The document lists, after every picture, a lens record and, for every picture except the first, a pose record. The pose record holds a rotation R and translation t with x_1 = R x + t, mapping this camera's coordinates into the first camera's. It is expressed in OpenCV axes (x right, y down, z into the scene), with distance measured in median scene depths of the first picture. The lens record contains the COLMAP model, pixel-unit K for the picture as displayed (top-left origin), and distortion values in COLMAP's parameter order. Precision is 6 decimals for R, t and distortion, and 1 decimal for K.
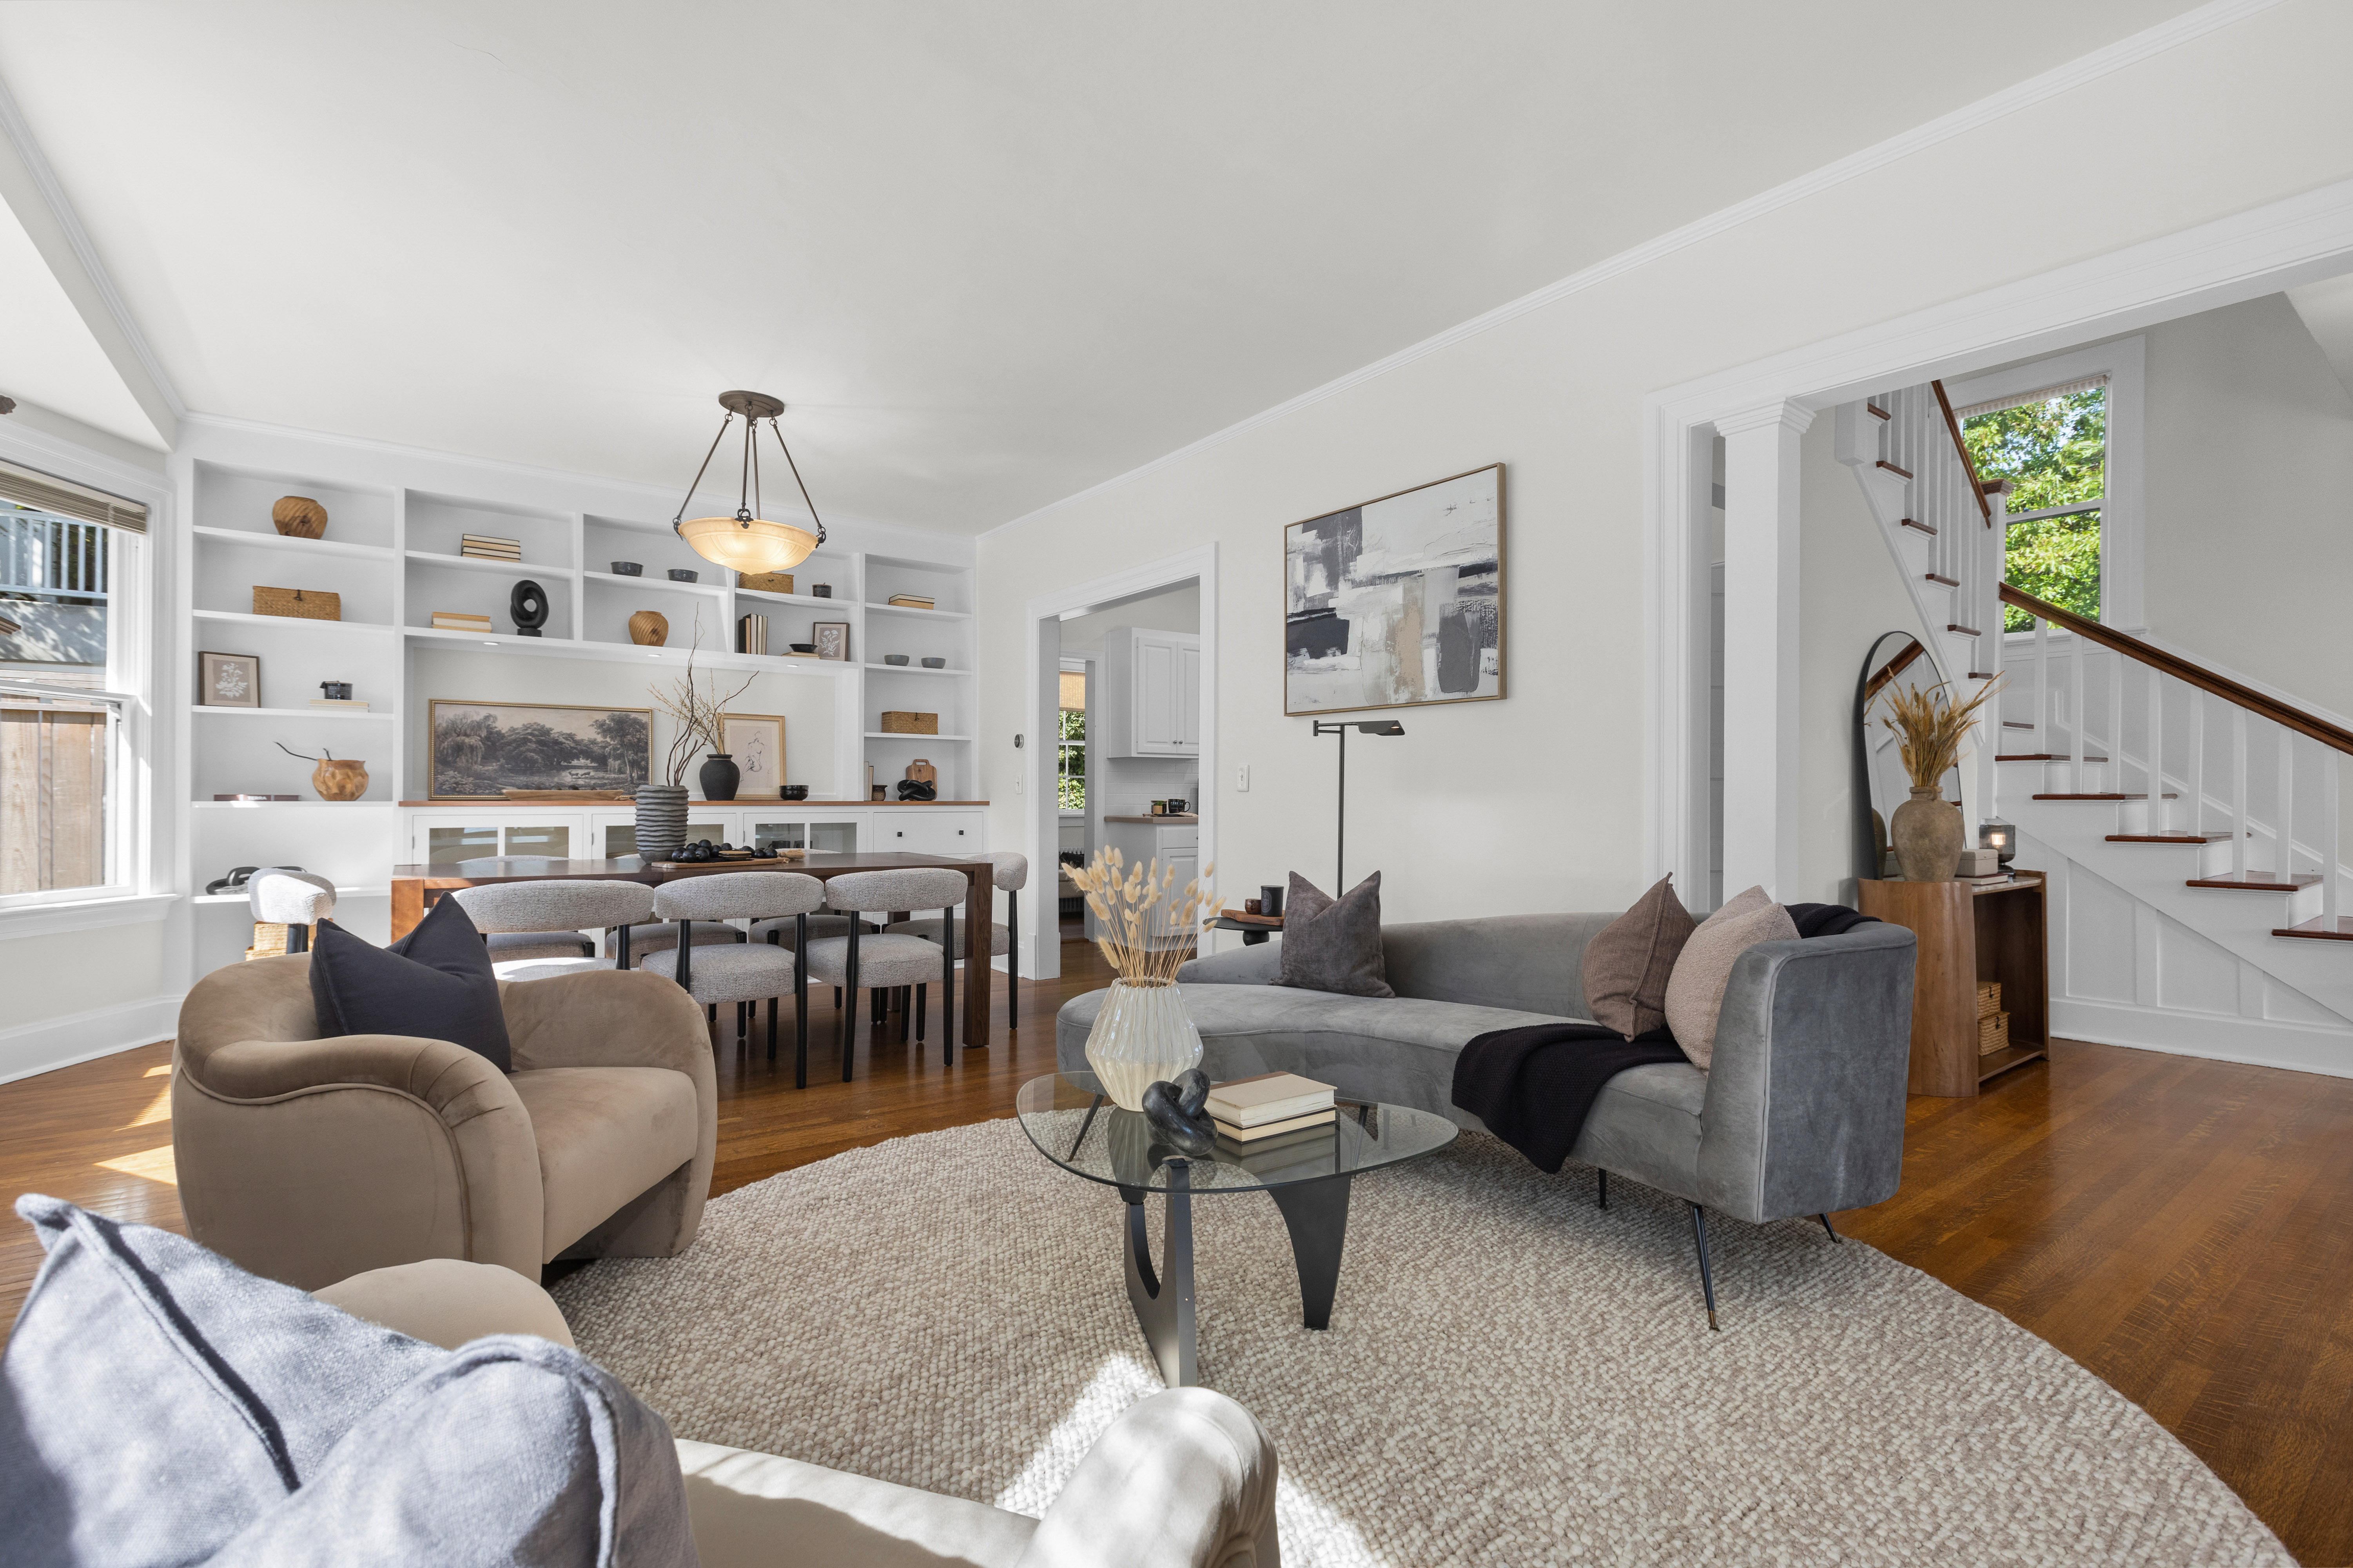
lens RADIAL K [[1059.2, 0, 1165.5], [0, 1059.2, 792.6], [0, 0, 1]] dist [-0.004276, 0.000062]
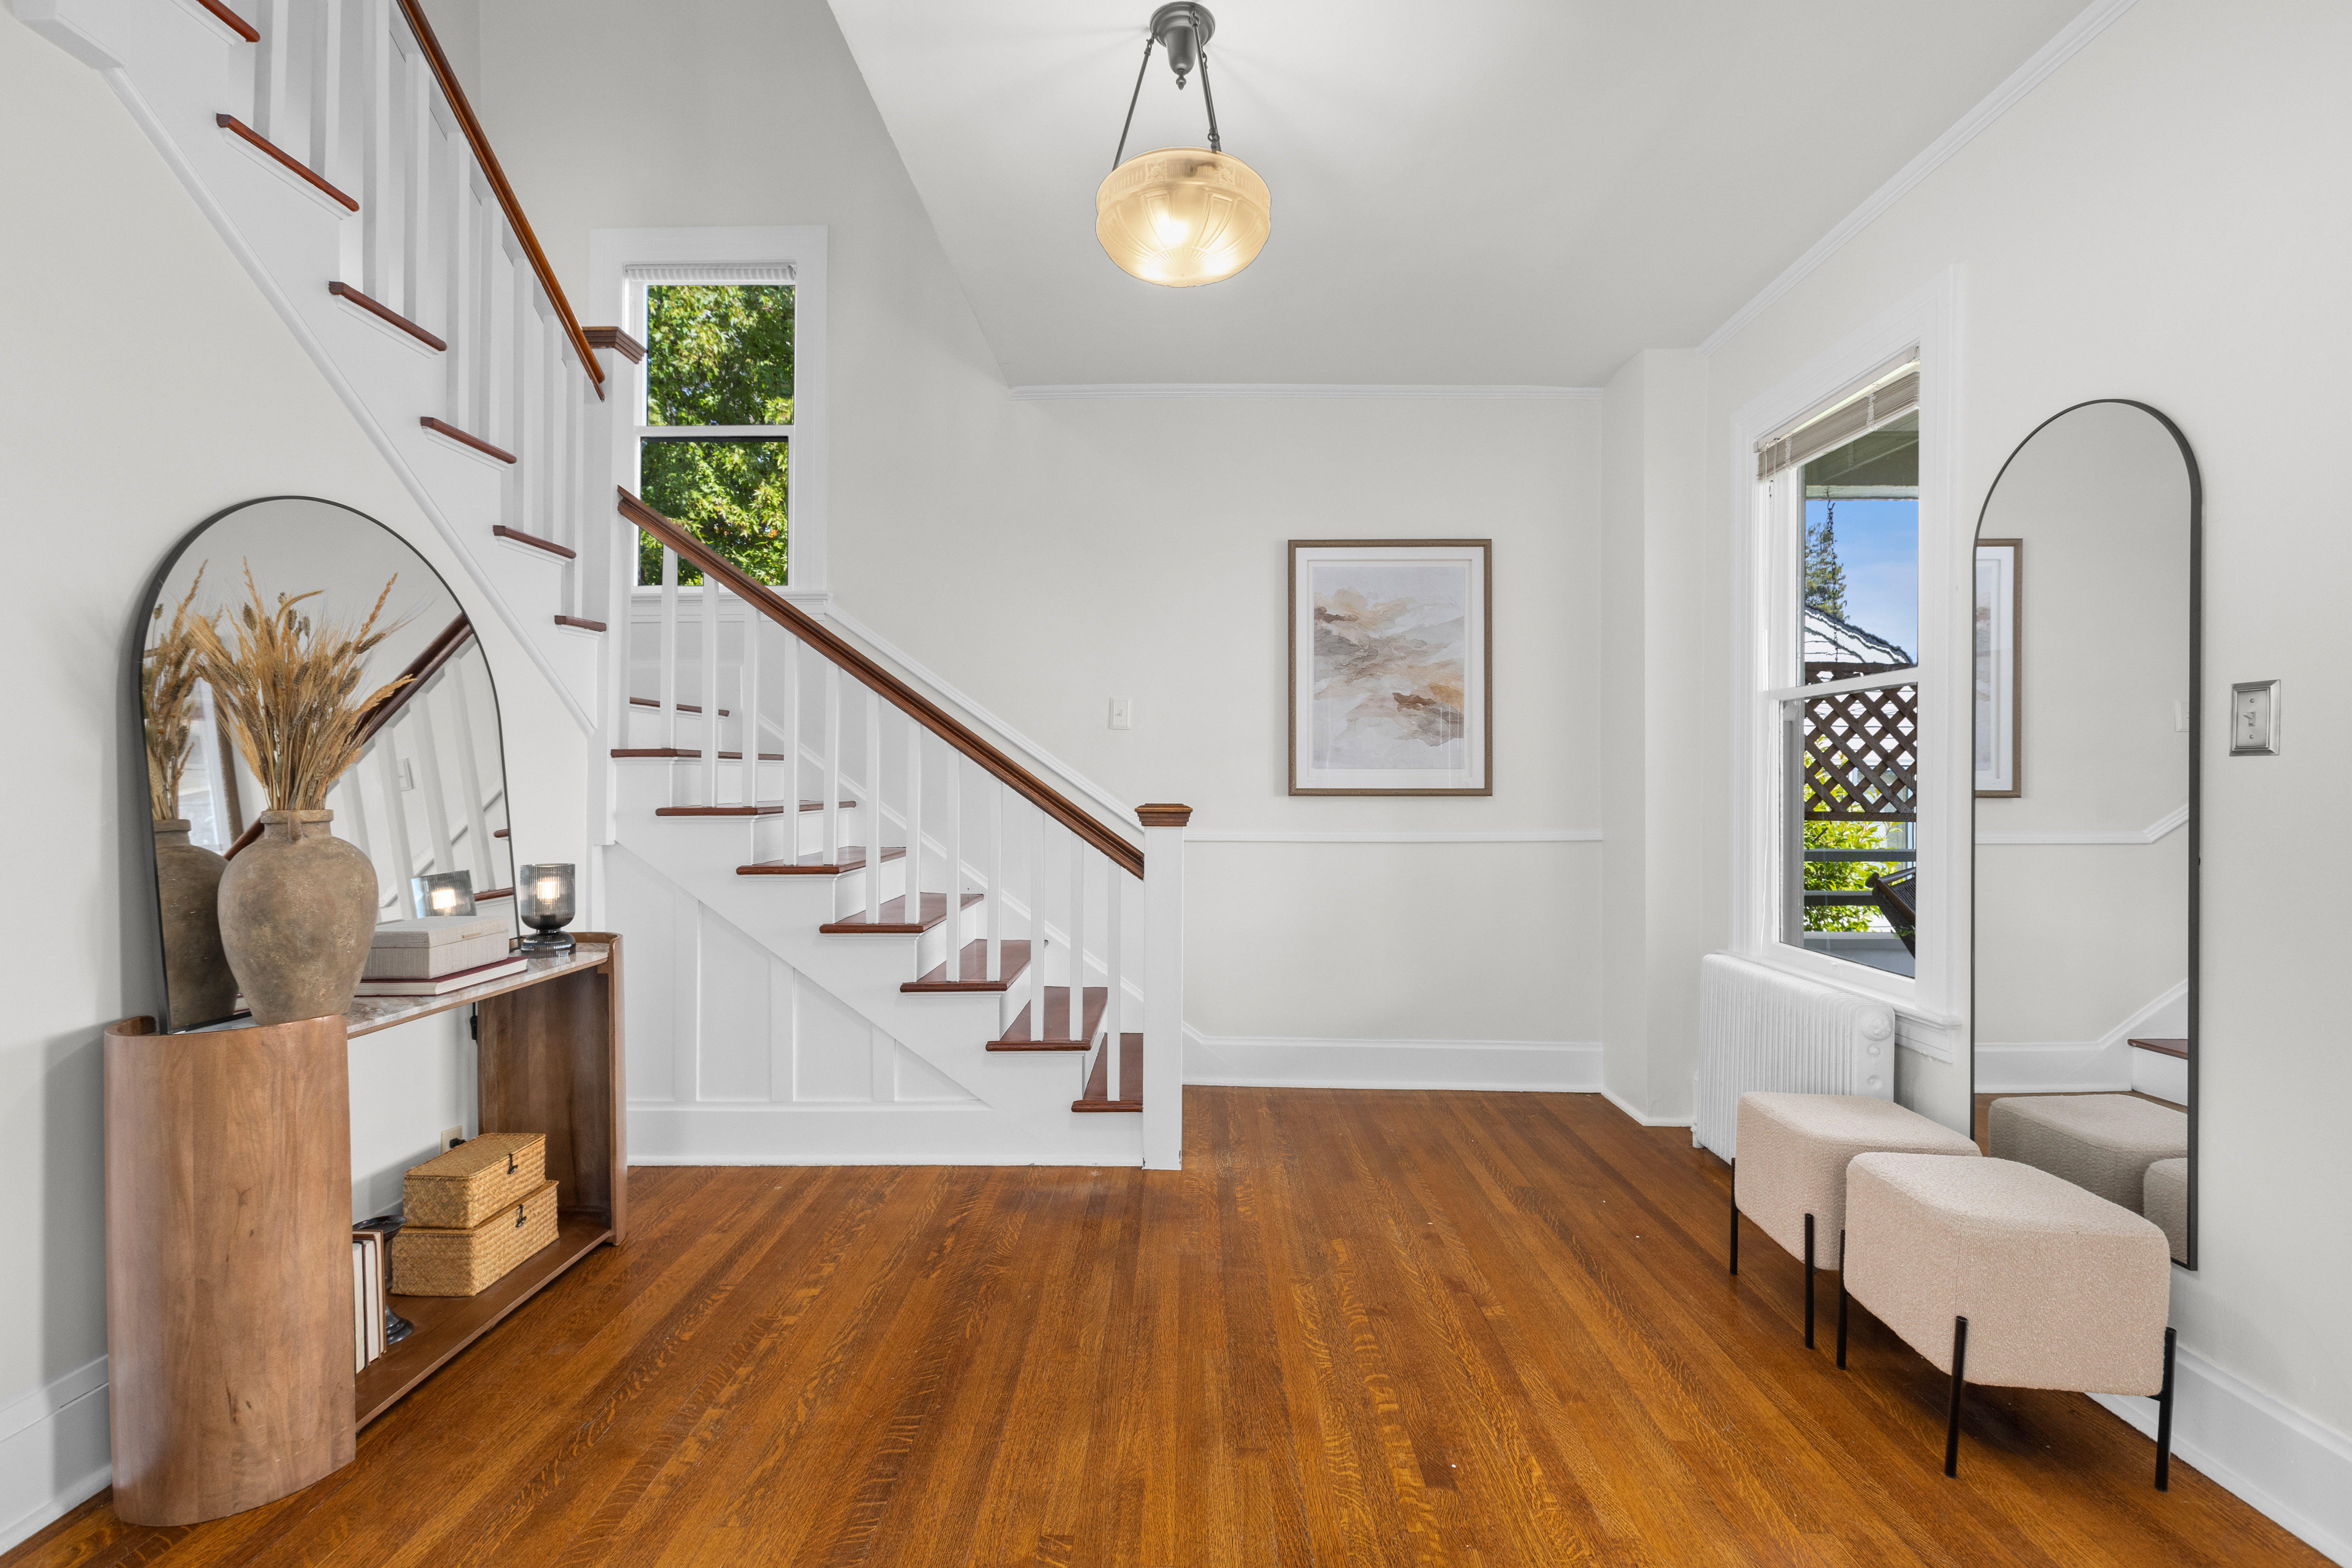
lens RADIAL K [[1053.5, 0, 1170.1], [0, 1053.5, 785.0], [0, 0, 1]] dist [-0.001612, 0.000124]
pose [[0.605567, -0.002170, 0.795792, 0.476129], [-0.000745, 0.999994, 0.003294, -0.015344], [-0.795794, -0.002588, 0.605562, 0.325835]]
